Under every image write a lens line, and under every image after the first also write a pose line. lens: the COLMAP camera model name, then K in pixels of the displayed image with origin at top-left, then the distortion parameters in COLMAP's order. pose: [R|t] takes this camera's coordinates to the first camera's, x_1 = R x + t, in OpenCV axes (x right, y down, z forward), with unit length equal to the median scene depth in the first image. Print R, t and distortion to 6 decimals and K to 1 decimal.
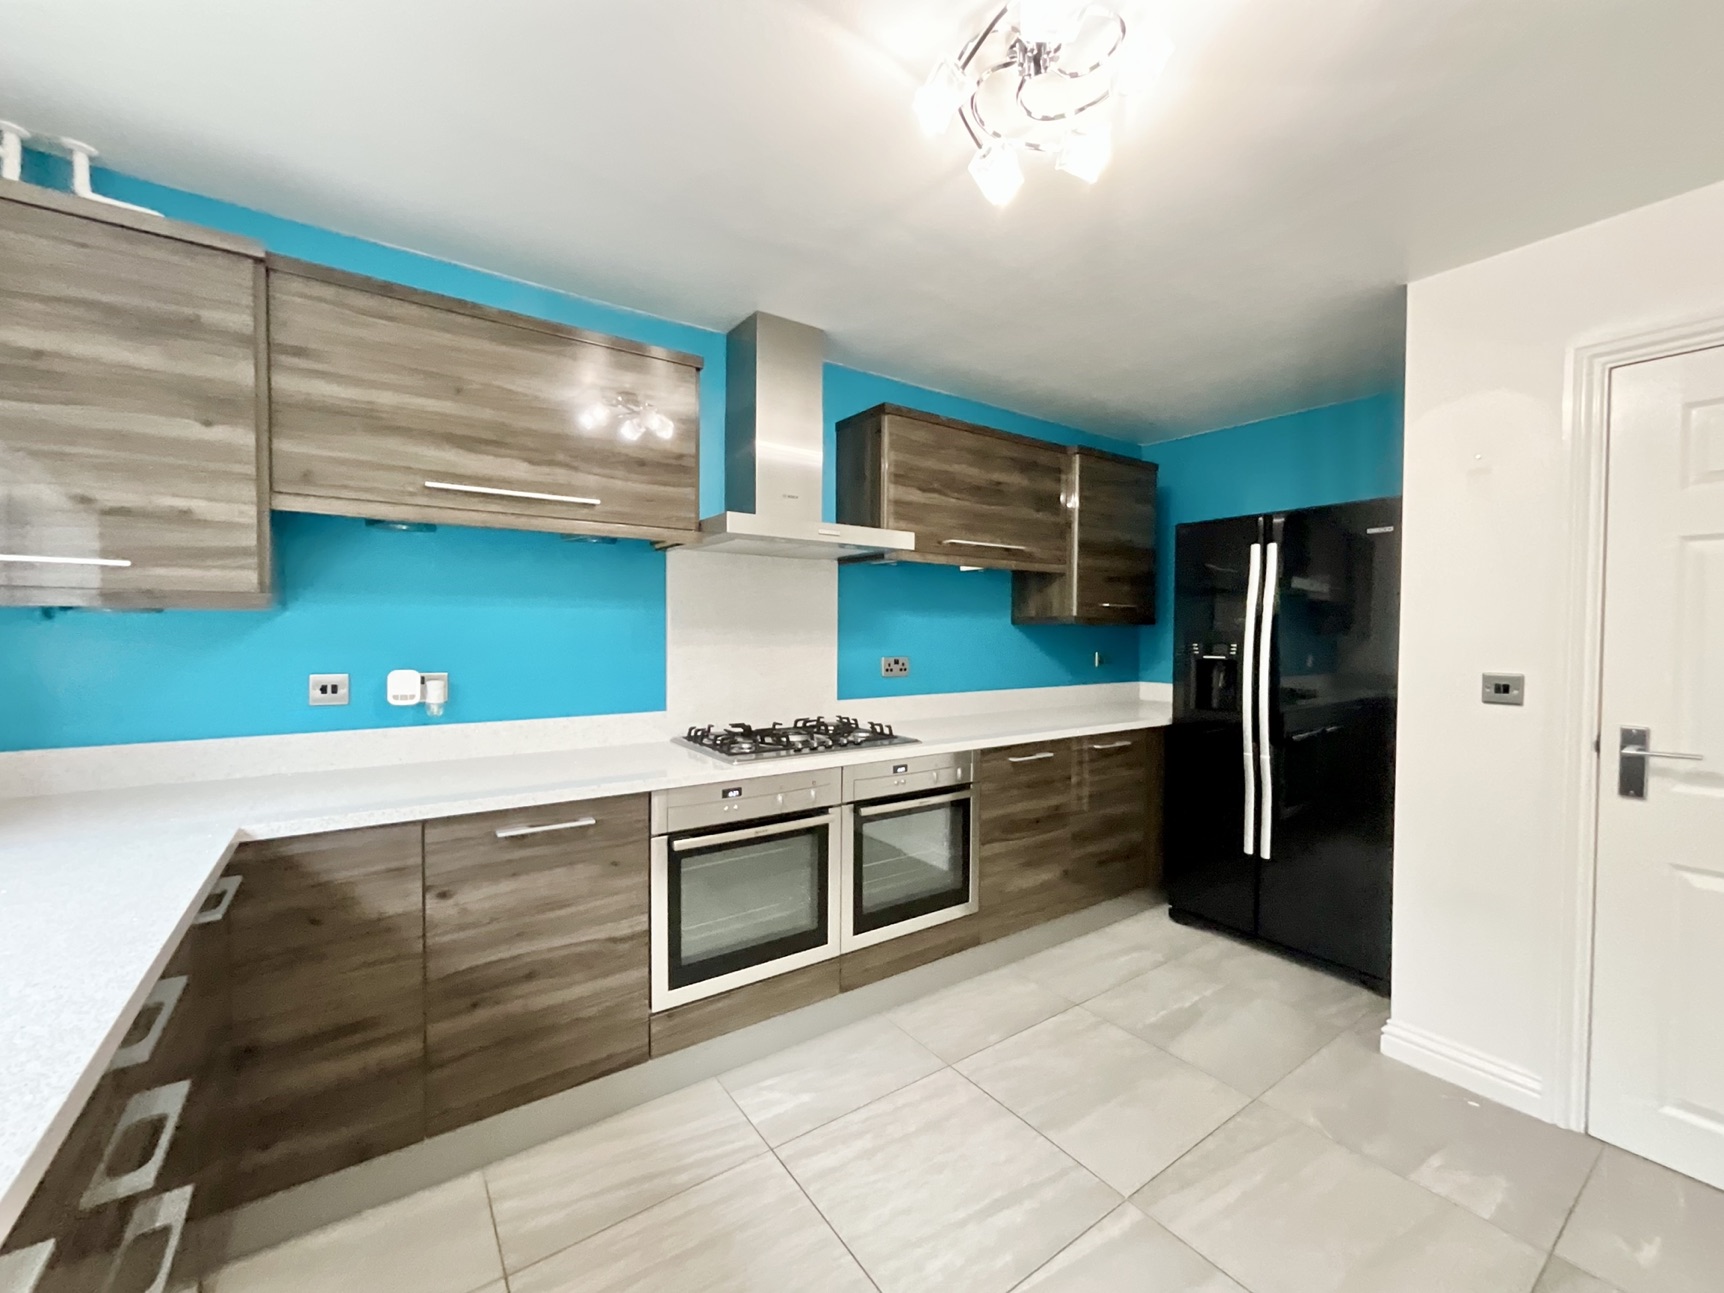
lens RADIAL K [[701.9, 0, 855.2], [0, 701.9, 645.9], [0, 0, 1]] dist [0.000866, -0.000710]
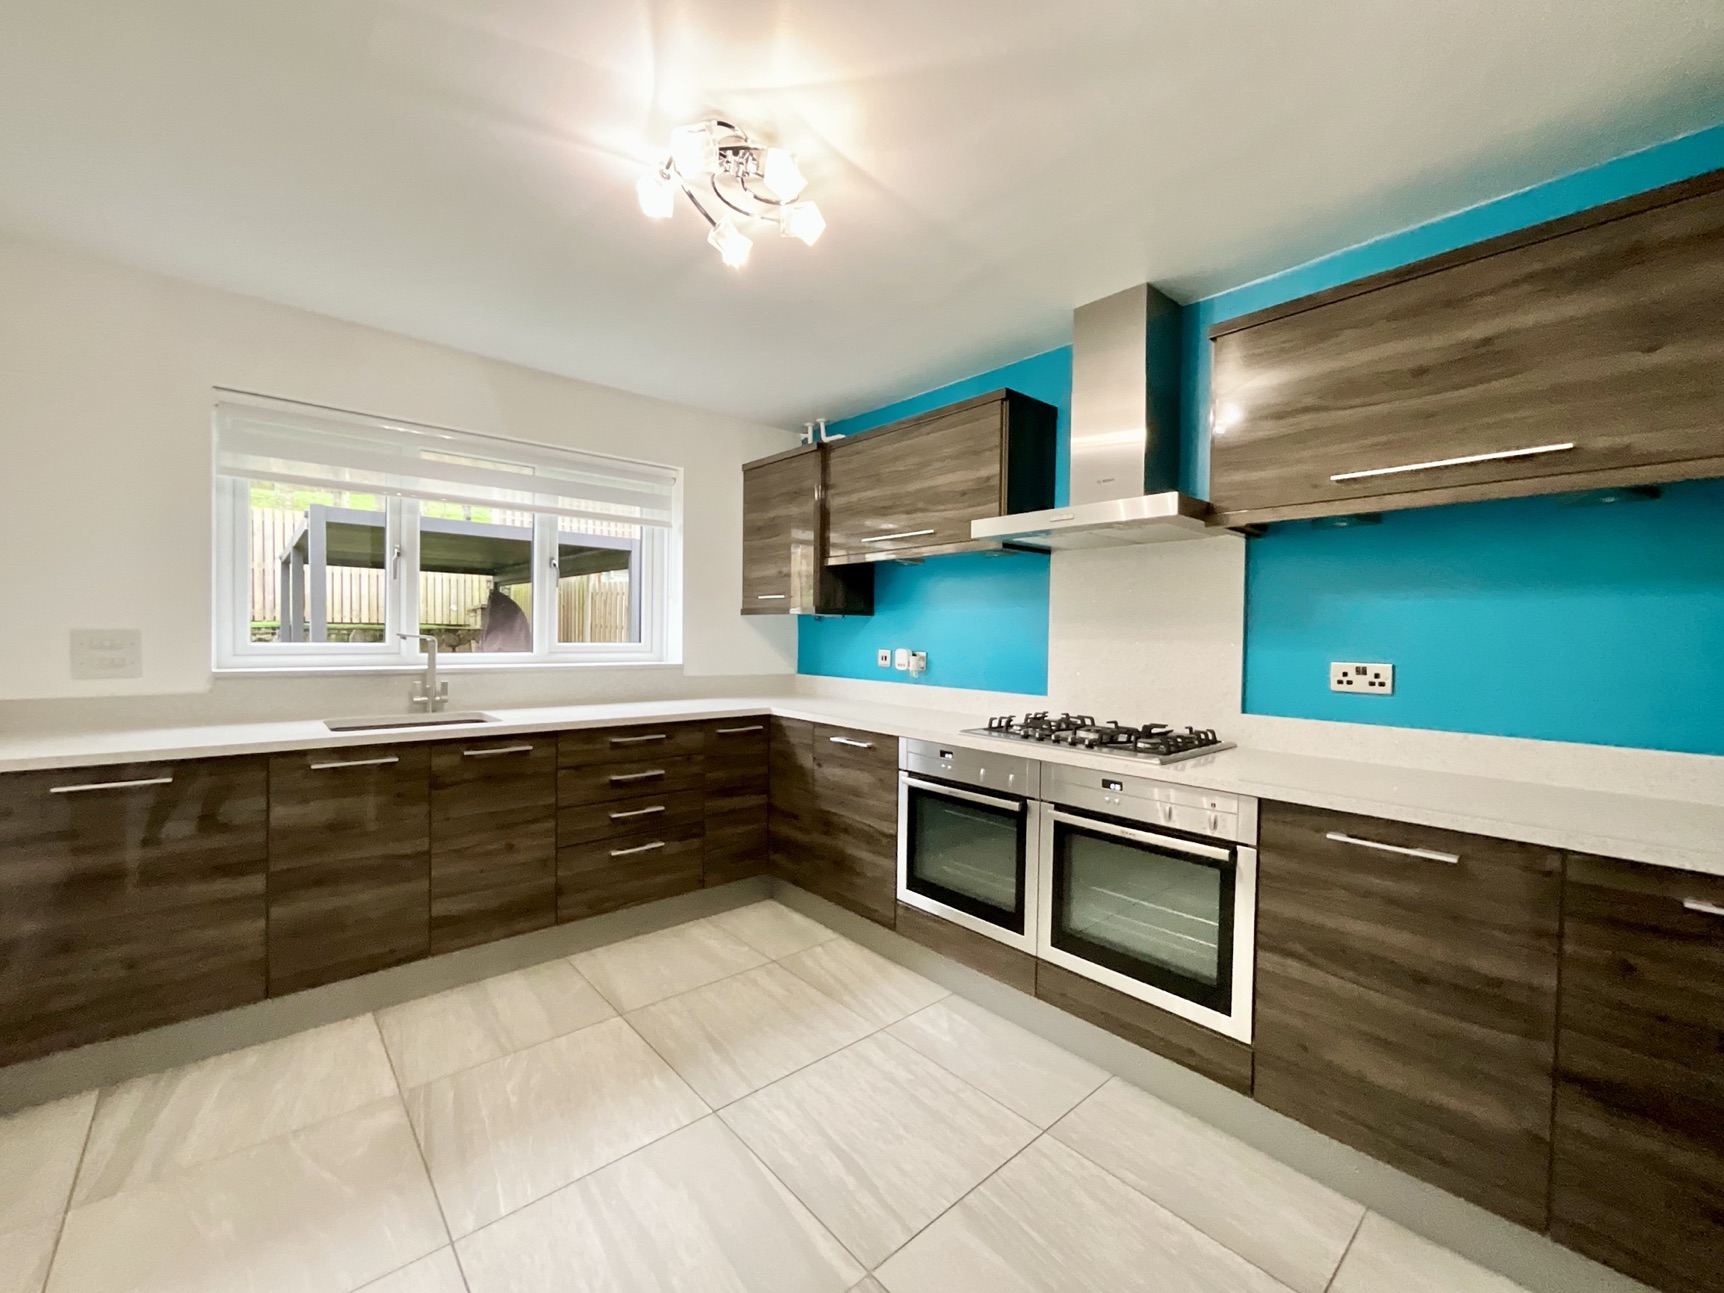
lens RADIAL K [[701.9, 0, 859.0], [0, 701.9, 641.0], [0, 0, 1]] dist [0.000866, -0.000710]
pose [[0.111312, 0.005077, -0.993773, 1.051010], [-0.036961, 0.999316, 0.000966, 0.018613], [0.993098, 0.036624, 0.111423, 0.738910]]
